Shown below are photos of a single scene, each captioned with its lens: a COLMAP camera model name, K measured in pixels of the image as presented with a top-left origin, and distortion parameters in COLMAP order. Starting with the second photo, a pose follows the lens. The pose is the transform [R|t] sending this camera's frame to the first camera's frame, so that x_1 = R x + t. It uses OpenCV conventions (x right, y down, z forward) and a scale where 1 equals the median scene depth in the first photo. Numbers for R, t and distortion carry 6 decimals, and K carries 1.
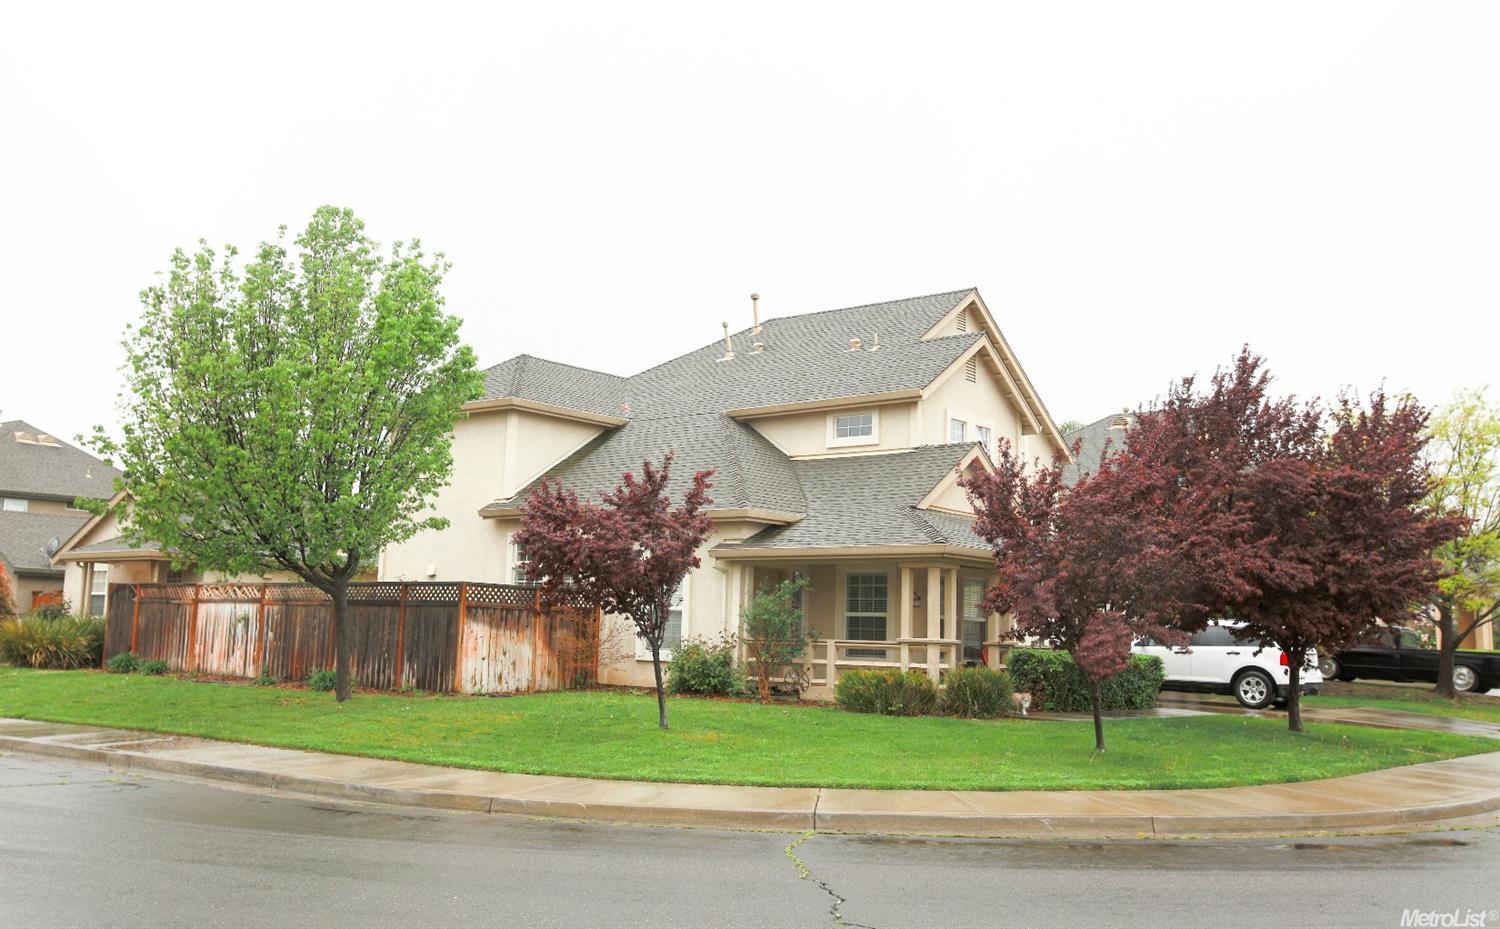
lens RADIAL K [[1377.9, 0, 748.7], [0, 1377.9, 466.0], [0, 0, 1]] dist [0.108200, 0.001491]
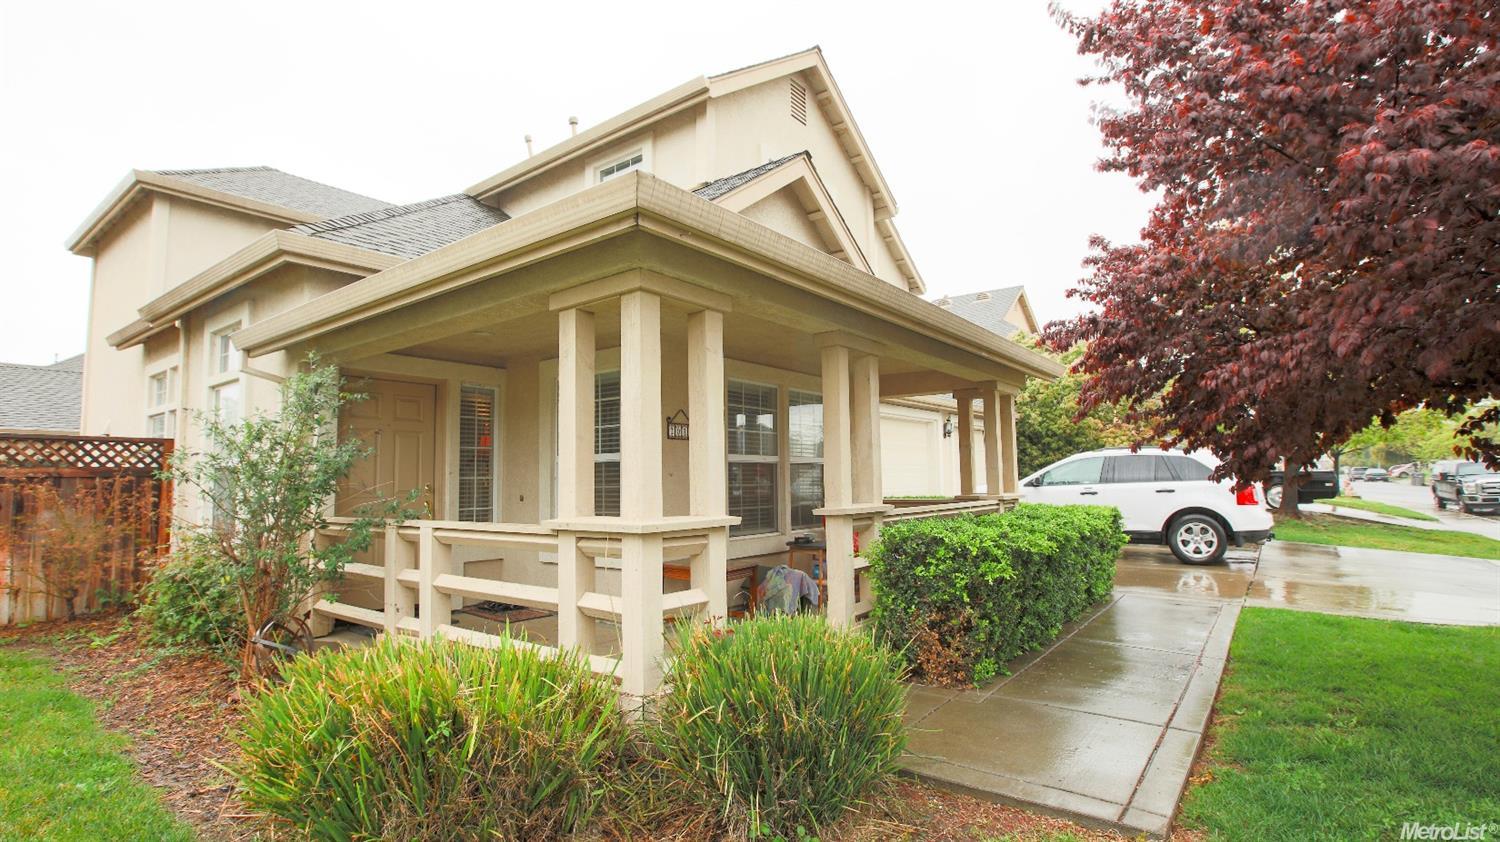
lens RADIAL K [[699.5, 0, 744.6], [0, 699.5, 419.1], [0, 0, 1]] dist [-0.053859, 0.000862]
pose [[0.998859, -0.039829, 0.026350, 0.145853], [0.038905, 0.998640, 0.034702, 0.093077], [-0.027696, -0.033637, 0.999050, 0.801808]]
